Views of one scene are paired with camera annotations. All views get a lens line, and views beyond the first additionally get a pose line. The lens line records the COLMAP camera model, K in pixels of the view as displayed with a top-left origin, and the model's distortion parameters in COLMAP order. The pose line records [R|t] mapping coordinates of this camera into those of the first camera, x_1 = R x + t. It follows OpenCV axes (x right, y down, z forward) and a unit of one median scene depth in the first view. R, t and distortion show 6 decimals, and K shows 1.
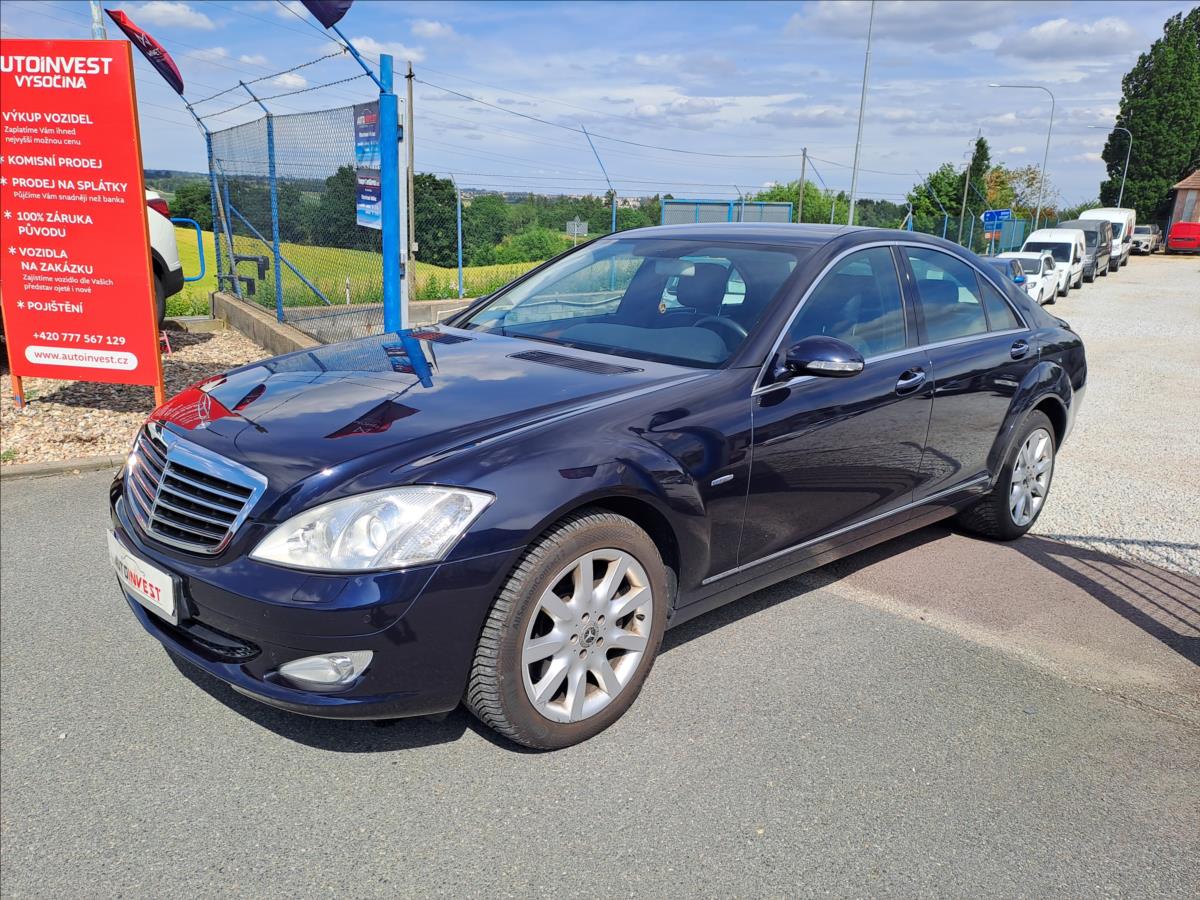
lens RADIAL K [[1036.5, 0, 600.0], [0, 1036.5, 450.0], [0, 0, 1]] dist [-0.078785, 0.117722]
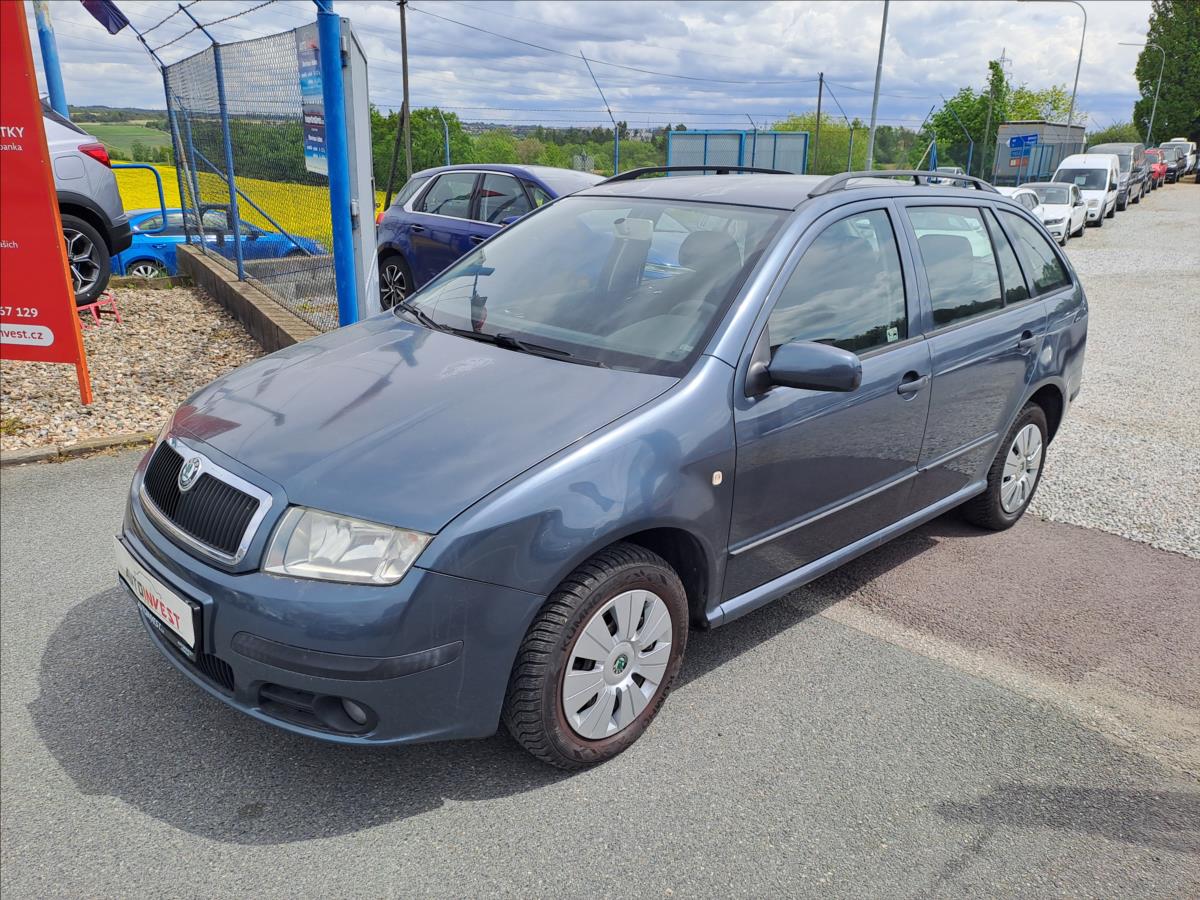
lens RADIAL K [[956.9, 0, 600.0], [0, 956.9, 450.0], [0, 0, 1]] dist [-0.007741, -0.003197]
pose [[0.999601, -0.011244, -0.025915, 0.023481], [0.013392, 0.996353, 0.084273, -0.036275], [0.024873, -0.084586, 0.996106, 0.135559]]
